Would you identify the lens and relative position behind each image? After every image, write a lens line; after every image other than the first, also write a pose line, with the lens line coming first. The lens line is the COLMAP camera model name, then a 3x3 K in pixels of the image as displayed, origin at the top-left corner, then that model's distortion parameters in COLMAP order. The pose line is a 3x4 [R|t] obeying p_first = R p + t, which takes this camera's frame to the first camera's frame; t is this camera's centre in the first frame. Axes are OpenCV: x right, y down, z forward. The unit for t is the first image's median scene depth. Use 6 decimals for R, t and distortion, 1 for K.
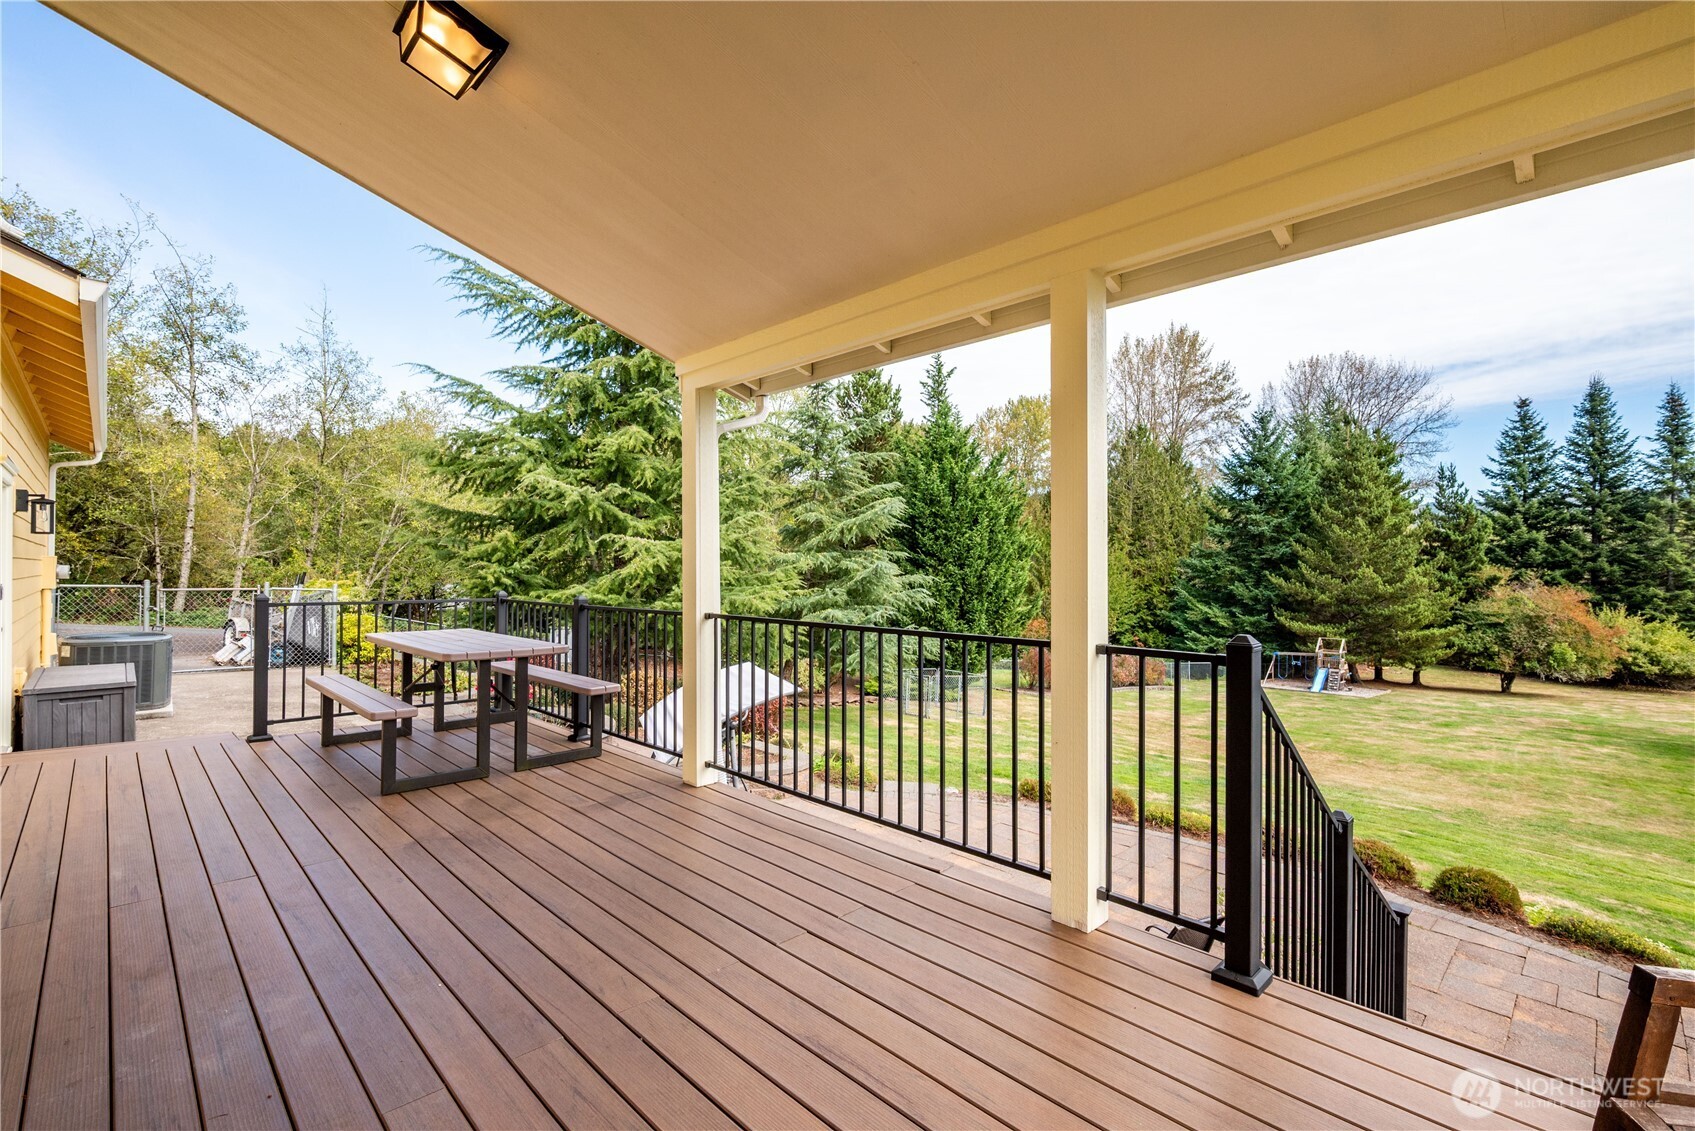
lens RADIAL K [[752.0, 0, 846.0], [0, 752.0, 561.6], [0, 0, 1]] dist [0.000314, -0.000017]
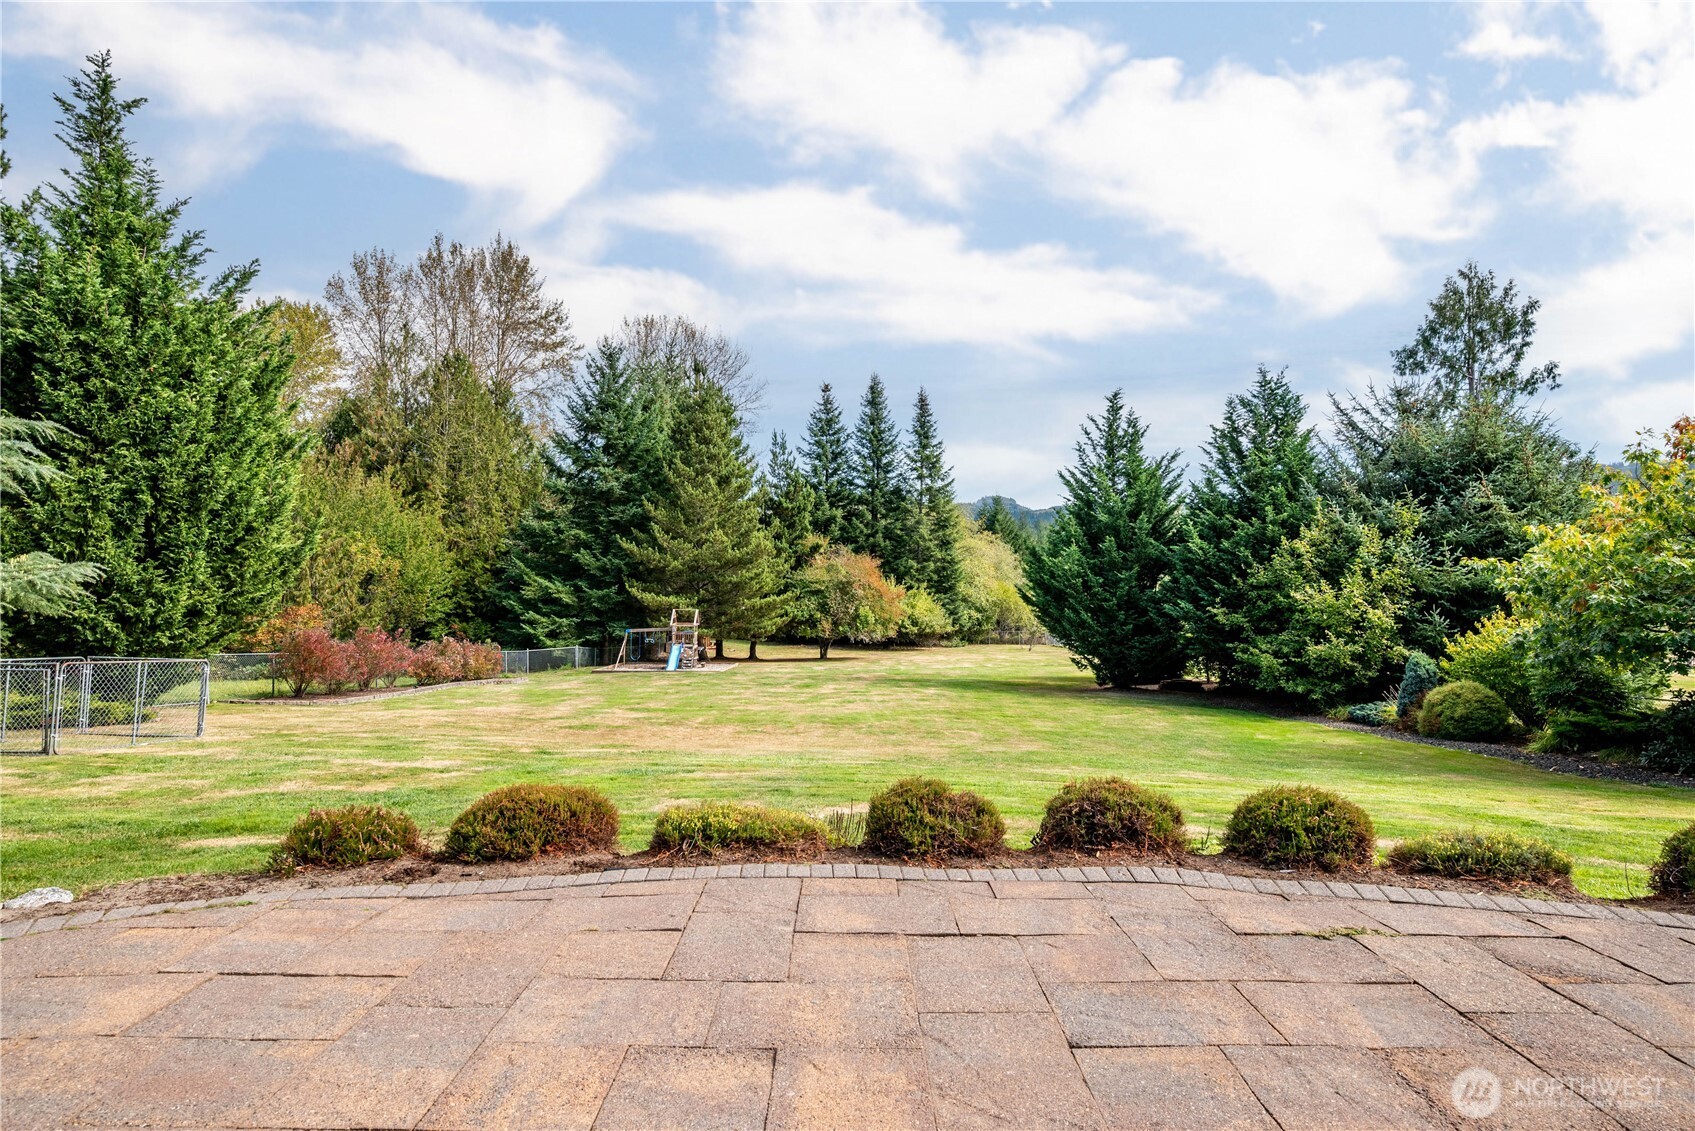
lens RADIAL K [[901.4, 0, 845.3], [0, 901.4, 557.7], [0, 0, 1]] dist [-0.001170, -0.001424]
pose [[0.701433, 0.006814, 0.712703, 0.024105], [-0.007915, 0.999967, -0.001772, 0.036586], [-0.712691, -0.004398, 0.701464, 0.114035]]
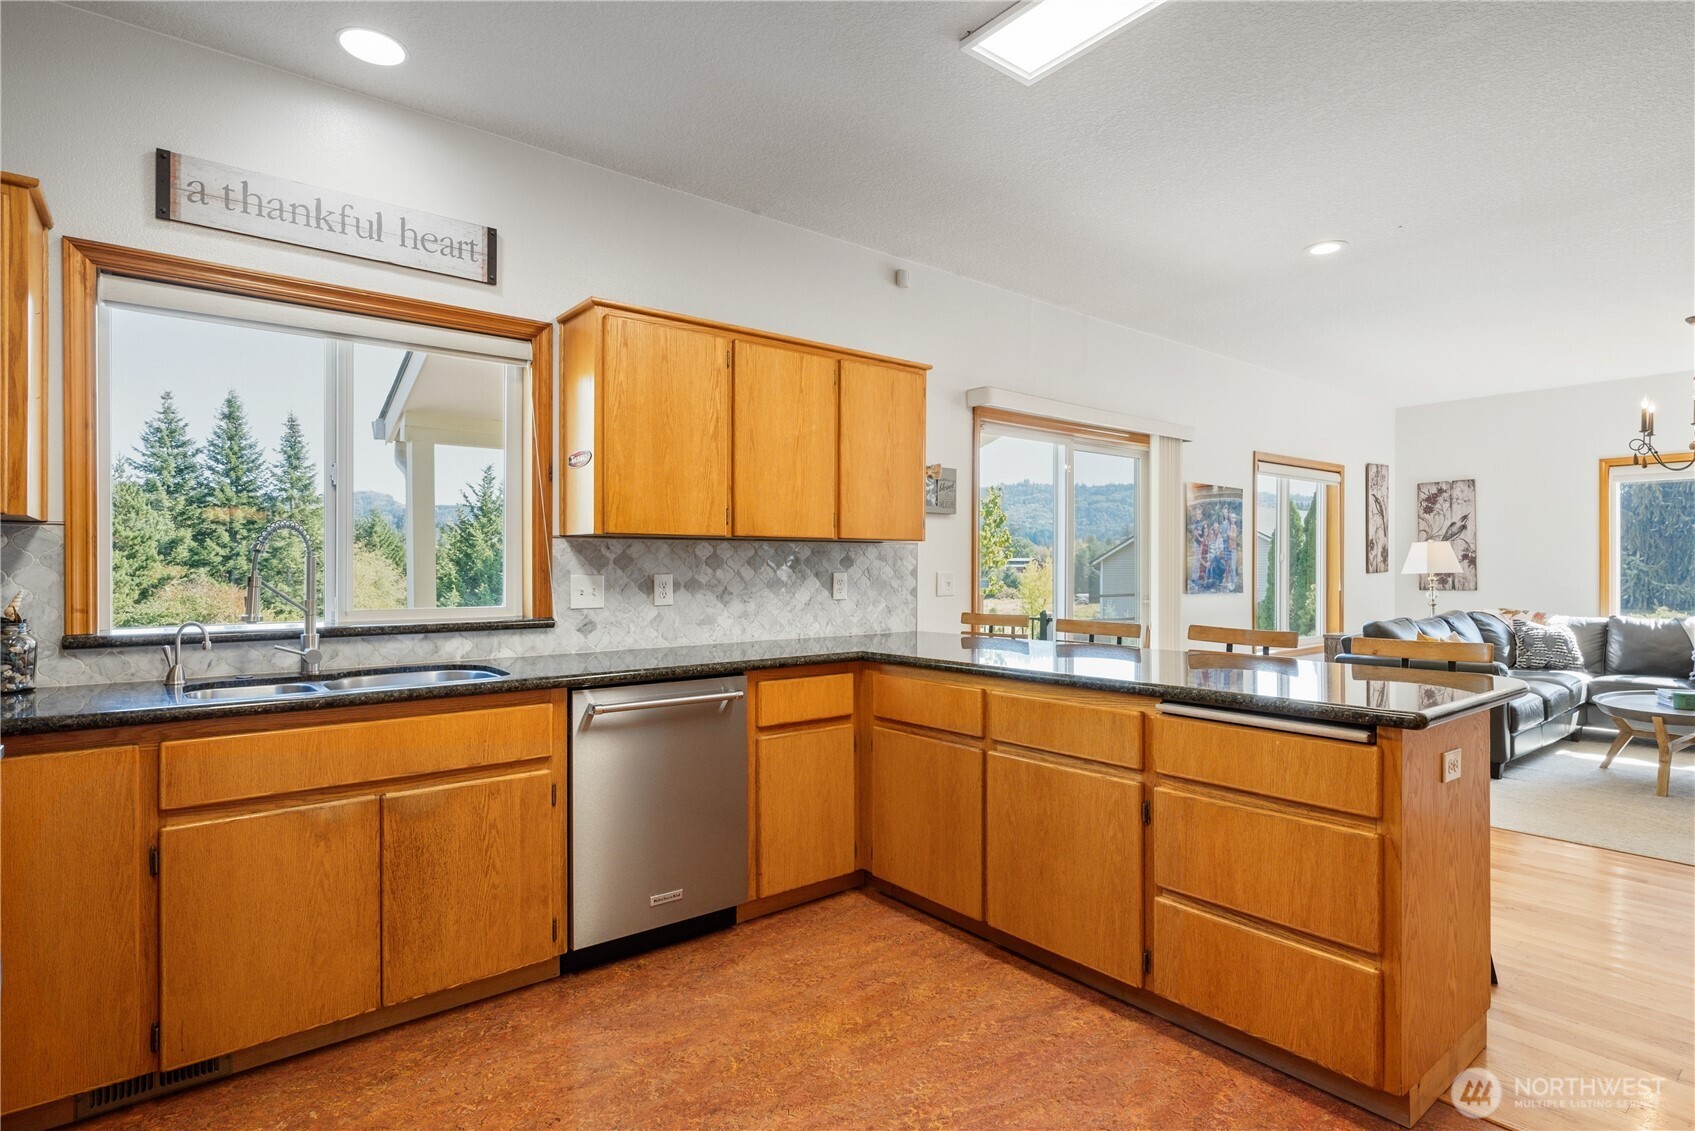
lens RADIAL K [[858.5, 0, 846.7], [0, 858.5, 569.5], [0, 0, 1]] dist [0.000138, 0.000647]
pose [[0.103984, -0.007045, 0.994554, -0.130272], [-0.008710, 0.999930, 0.007994, -0.004068], [-0.994541, -0.009494, 0.103915, 0.020141]]
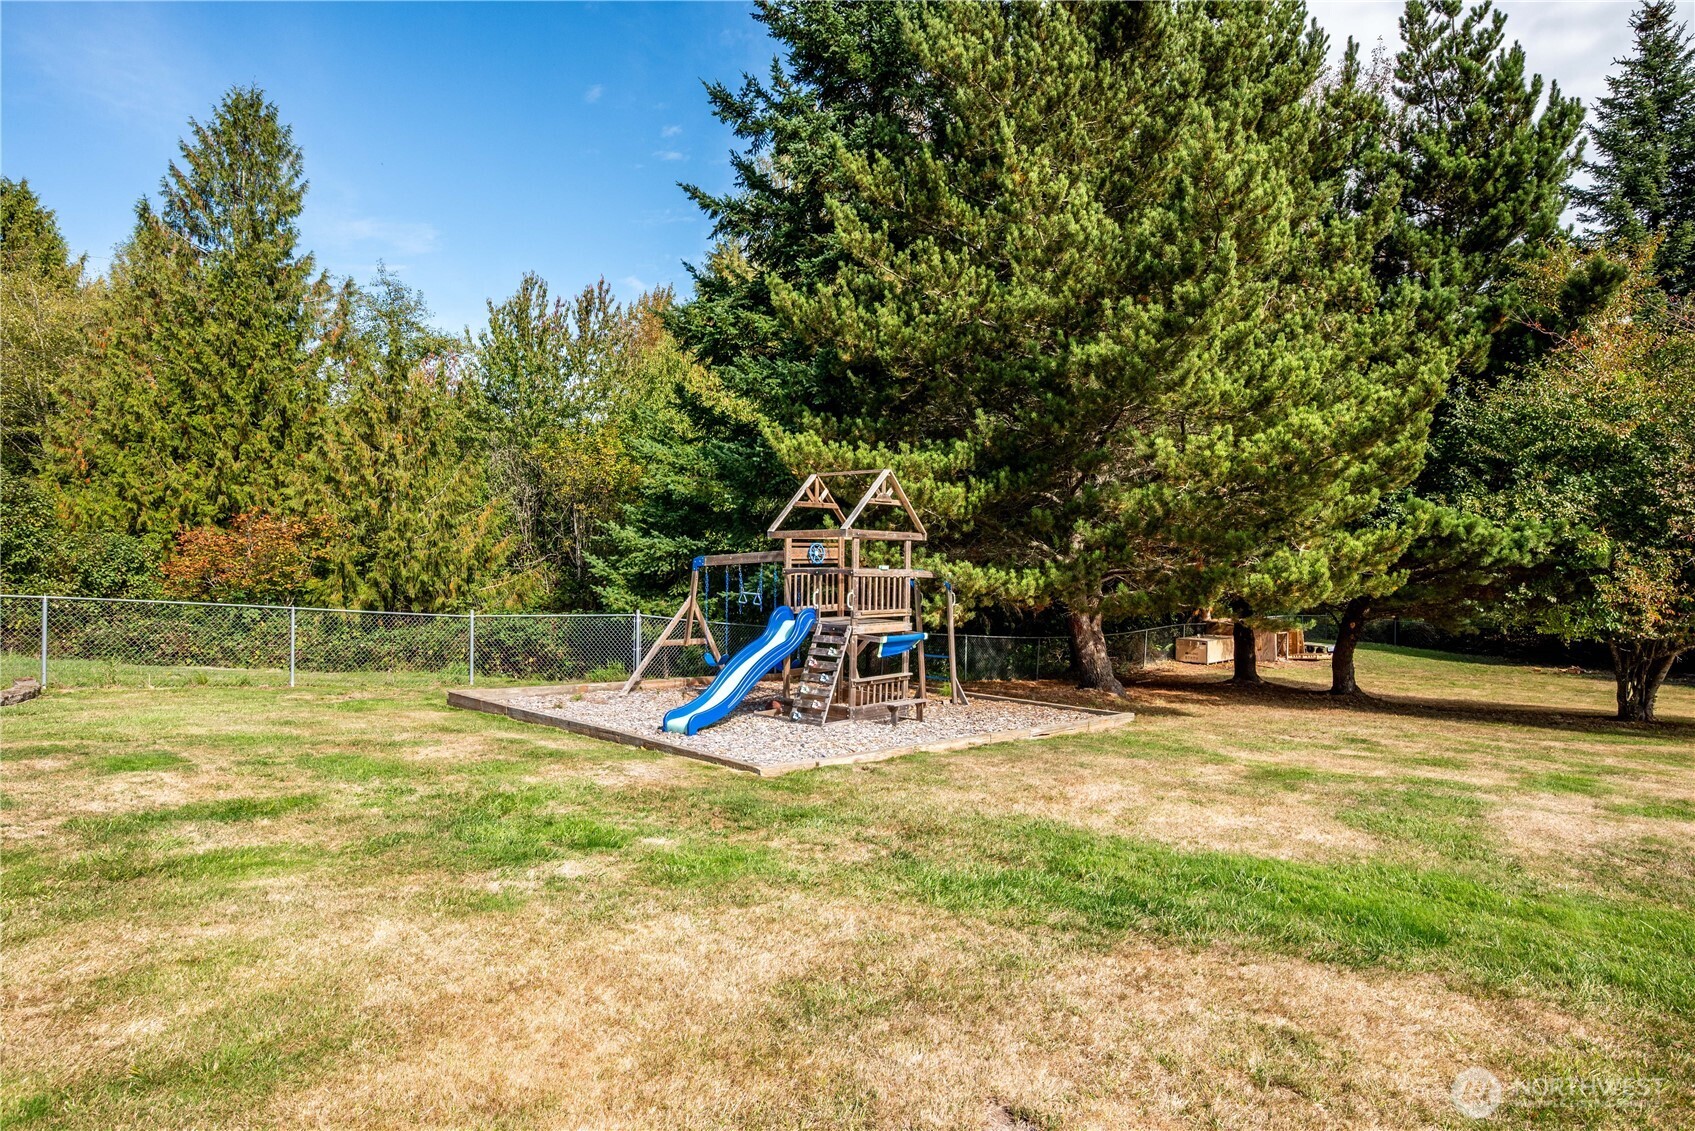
lens RADIAL K [[901.4, 0, 846.9], [0, 901.4, 558.4], [0, 0, 1]] dist [-0.001170, -0.001424]
pose [[0.999287, -0.003409, 0.037600, 0.547279], [0.003248, 0.999985, 0.004351, 0.107090], [-0.037615, -0.004226, 0.999283, 0.645951]]
